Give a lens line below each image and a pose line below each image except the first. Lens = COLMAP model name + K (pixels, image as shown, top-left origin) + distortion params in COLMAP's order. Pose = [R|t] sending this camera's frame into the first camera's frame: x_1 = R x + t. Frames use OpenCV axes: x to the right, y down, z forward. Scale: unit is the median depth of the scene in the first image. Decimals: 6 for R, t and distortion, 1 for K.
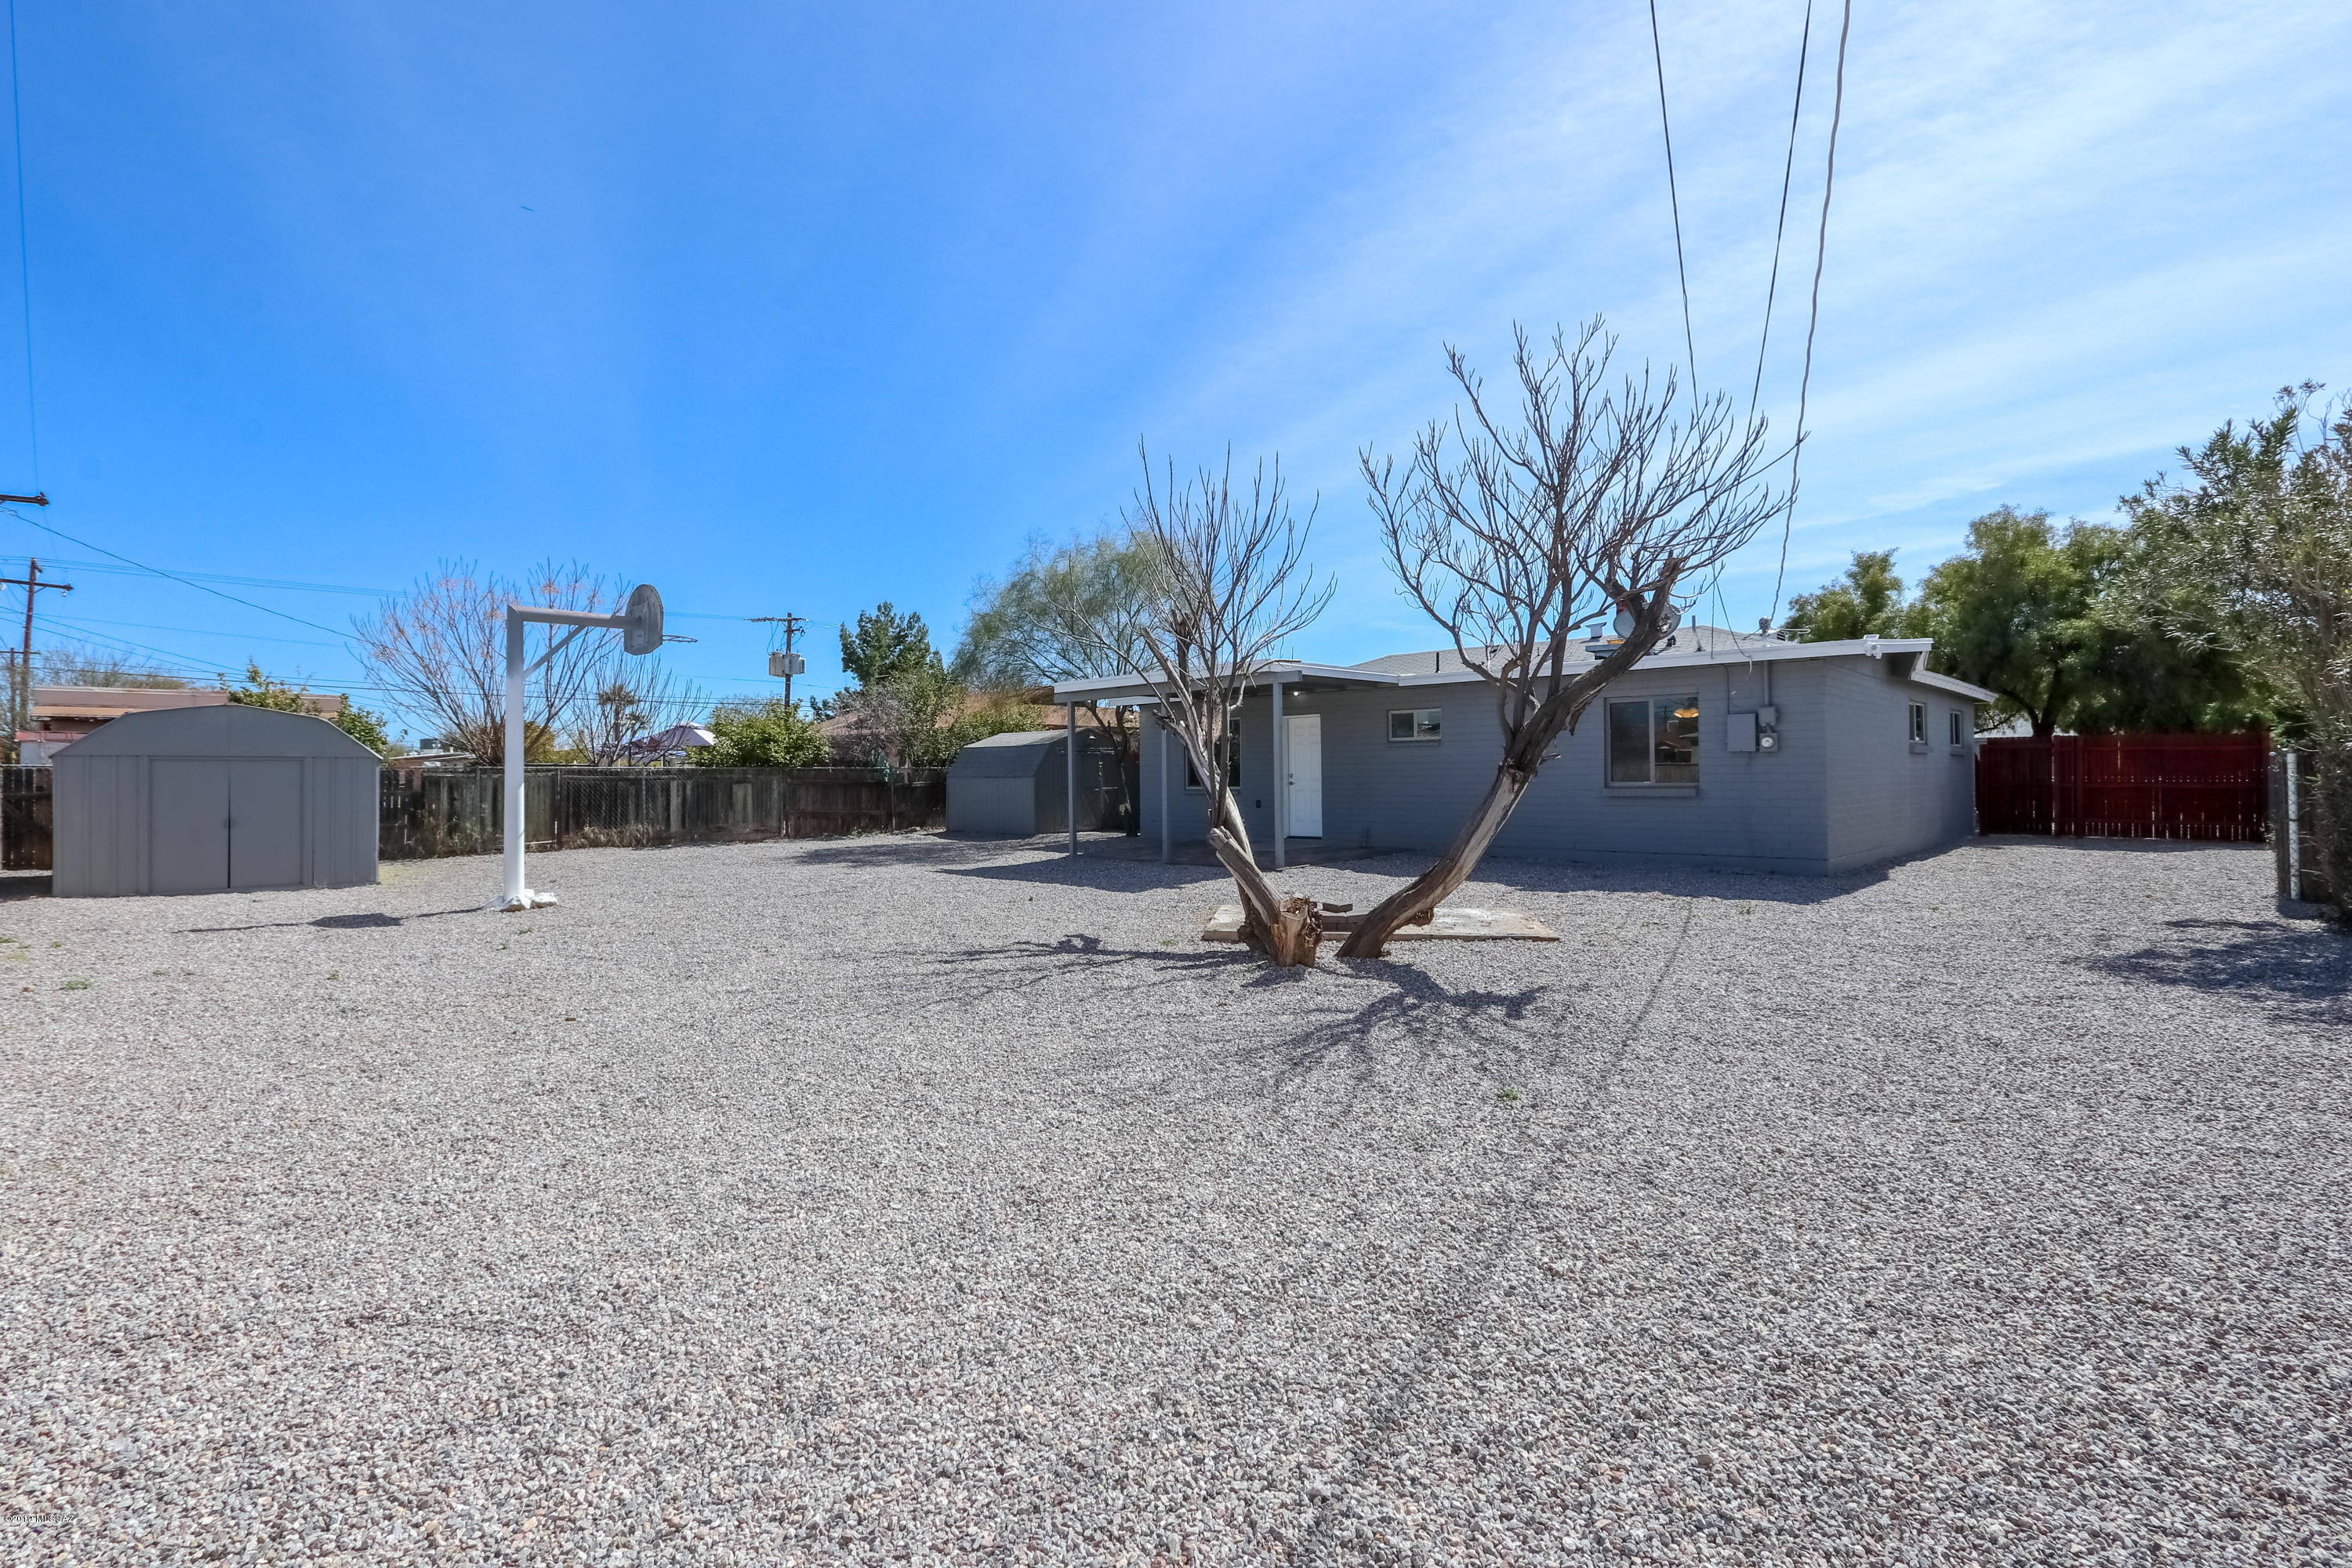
lens RADIAL K [[1080.6, 0, 1136.7], [0, 1080.6, 773.3], [0, 0, 1]] dist [-0.020824, 0.000301]
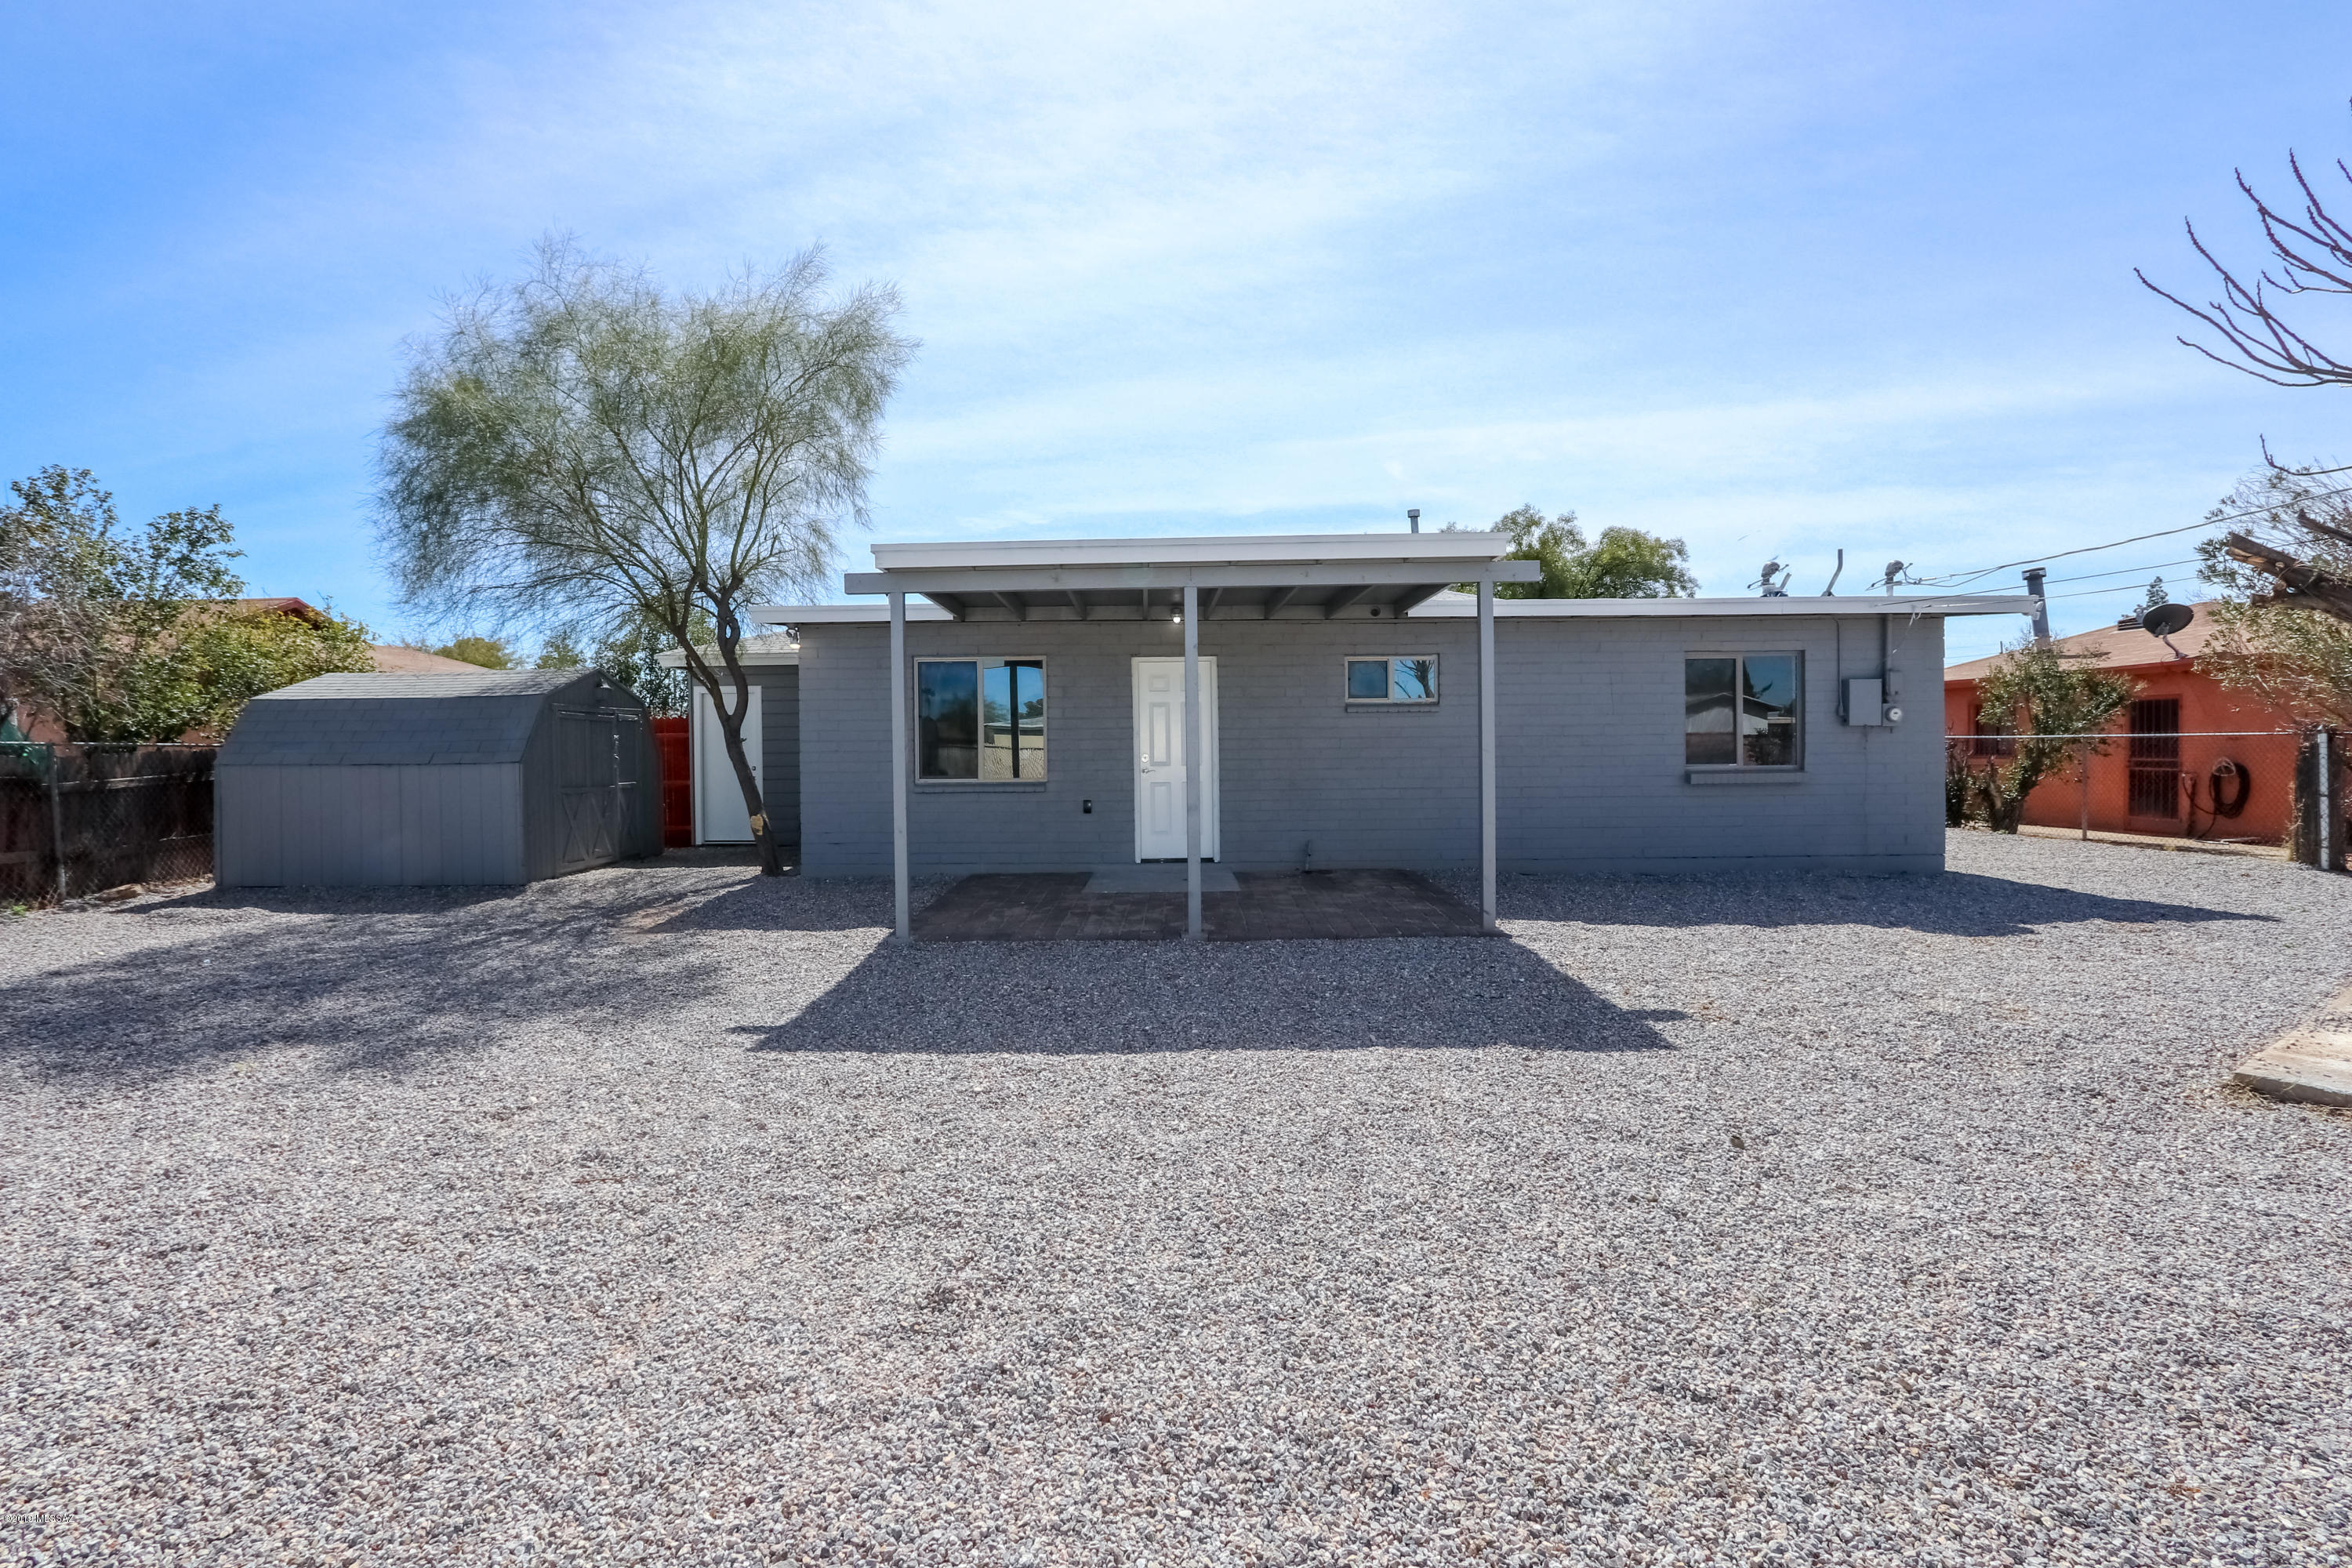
lens RADIAL K [[1080.6, 0, 1136.7], [0, 1080.6, 773.3], [0, 0, 1]] dist [-0.020824, 0.000301]
pose [[0.713364, -0.016018, 0.700611, -0.283810], [0.001803, 0.999777, 0.021023, -0.001743], [-0.700792, -0.013734, 0.713234, 0.589566]]
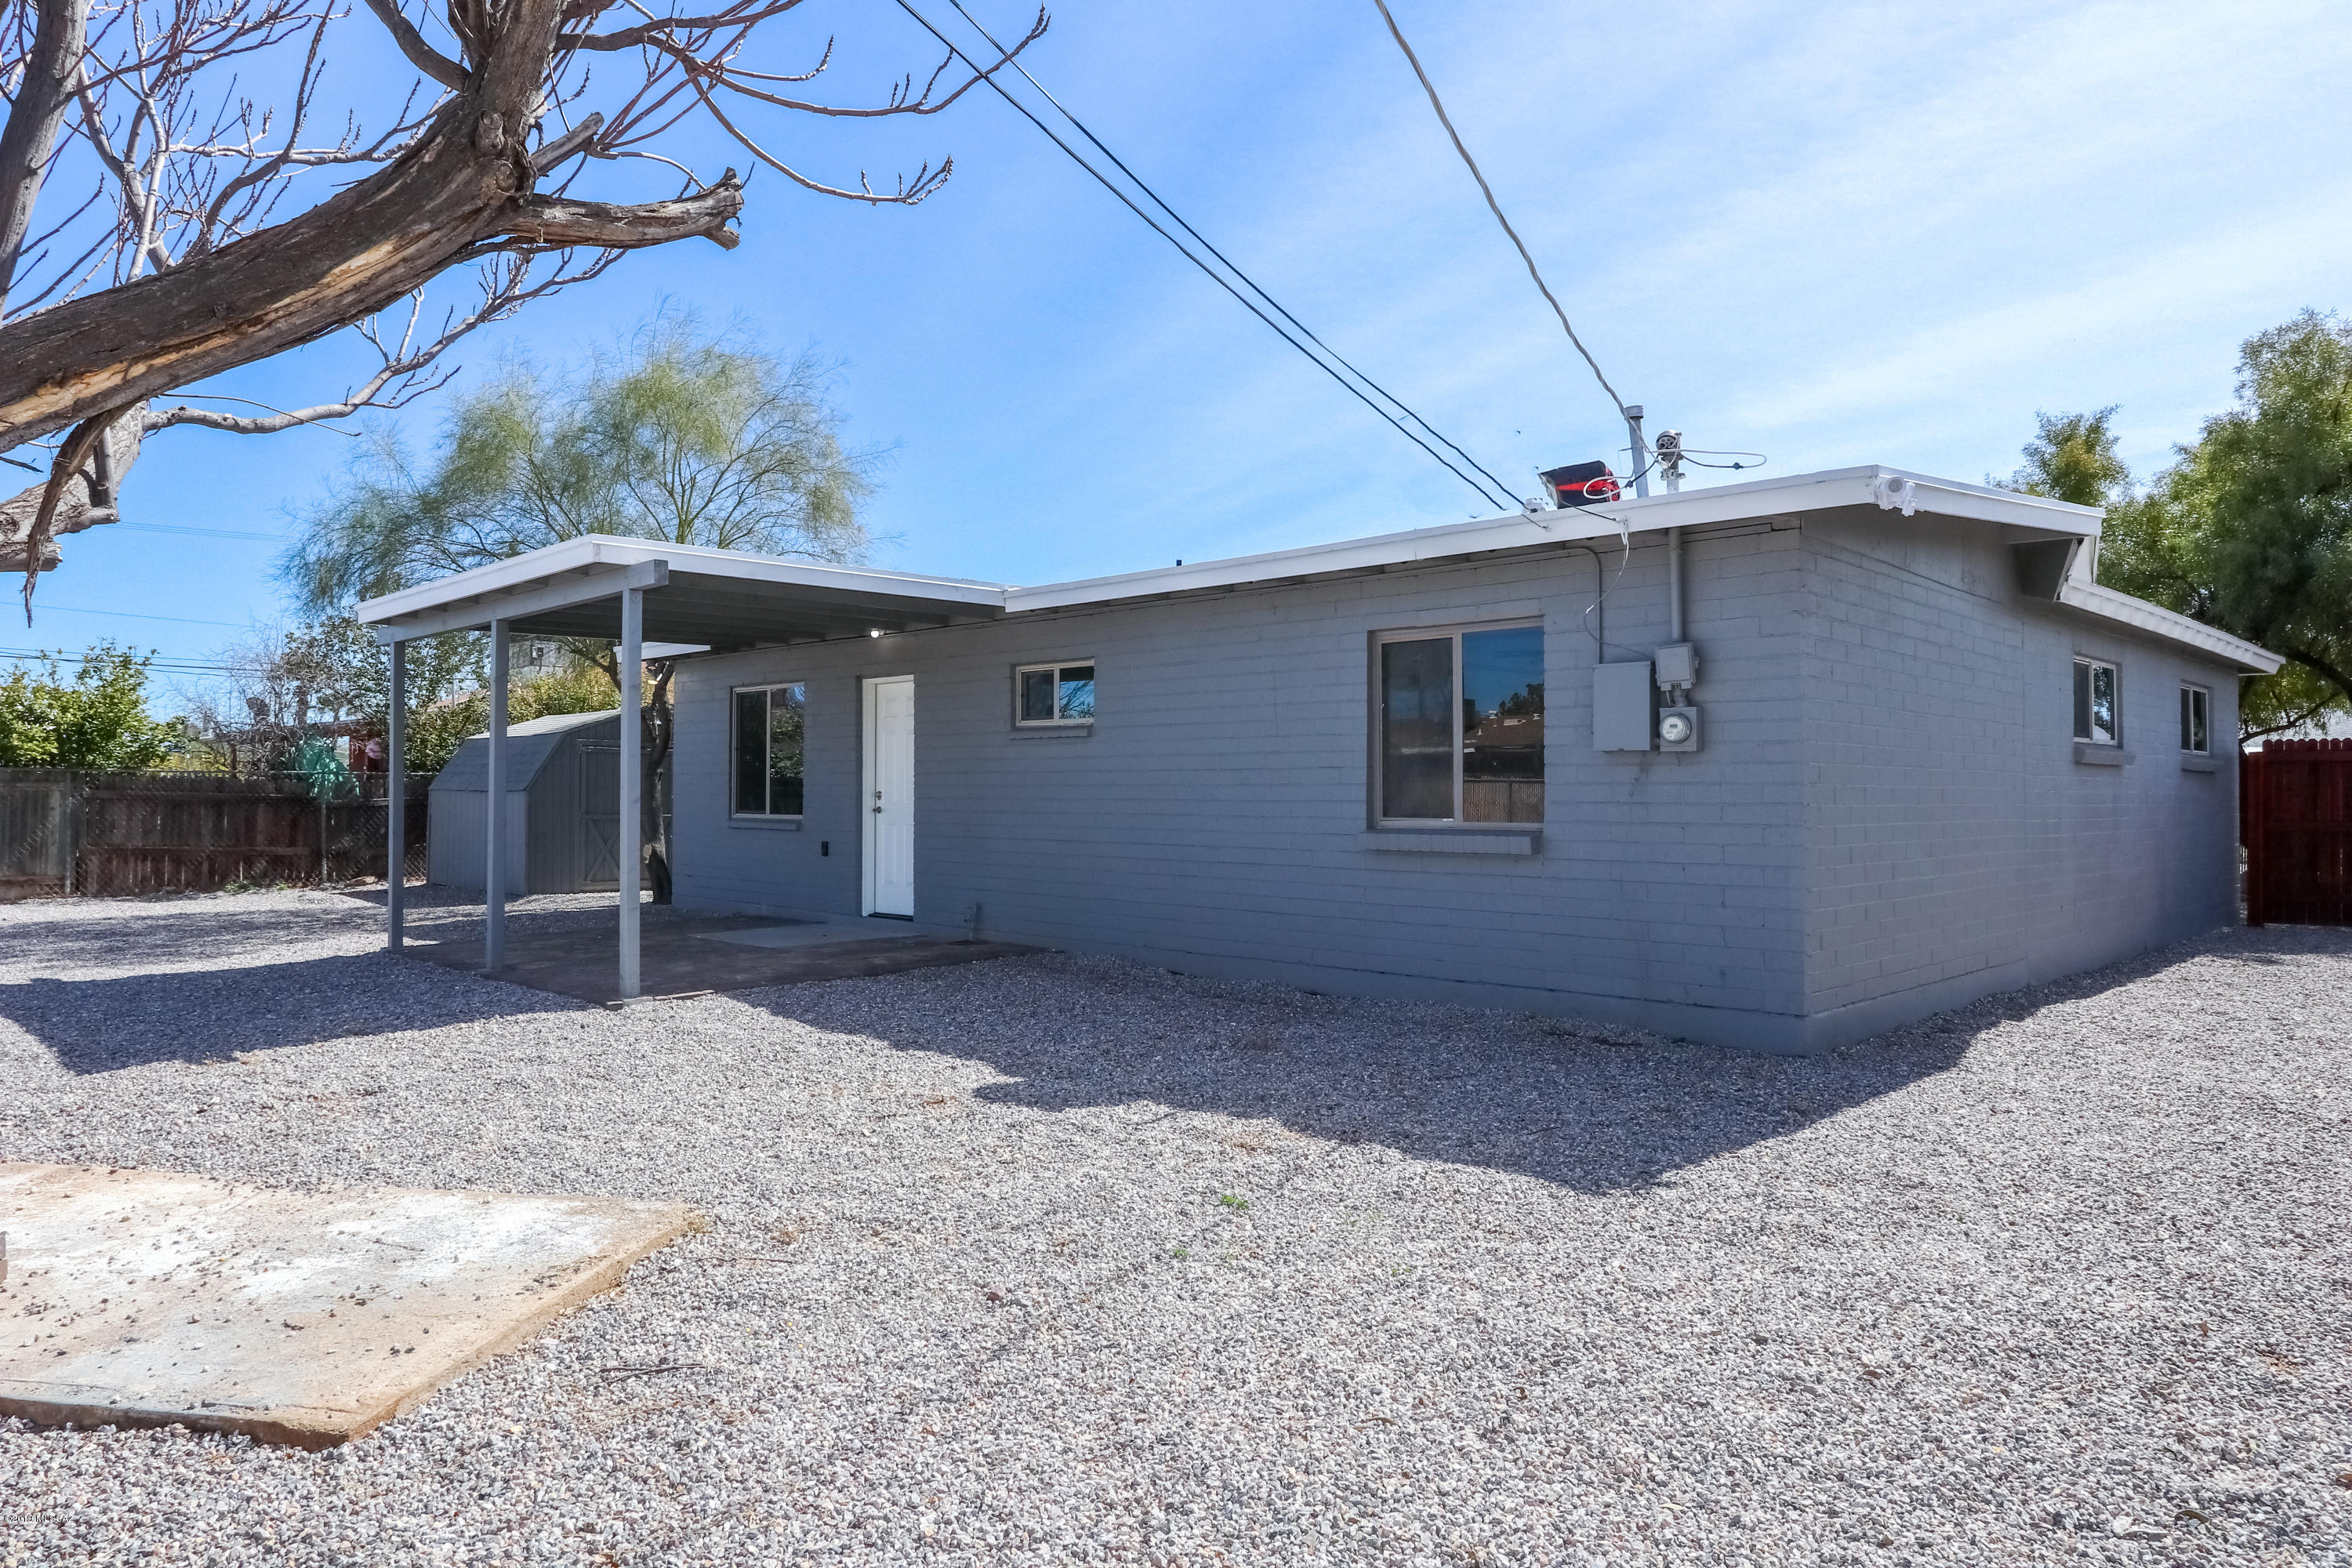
lens RADIAL K [[1466.2, 0, 1176.0], [0, 1466.2, 784.0], [0, 0, 1]] dist [0.003932, 0.004349]
pose [[0.999804, 0.013252, 0.014734, 0.275835], [-0.013201, 0.999907, -0.003513, -0.002151], [-0.014779, 0.003318, 0.999885, 0.308952]]
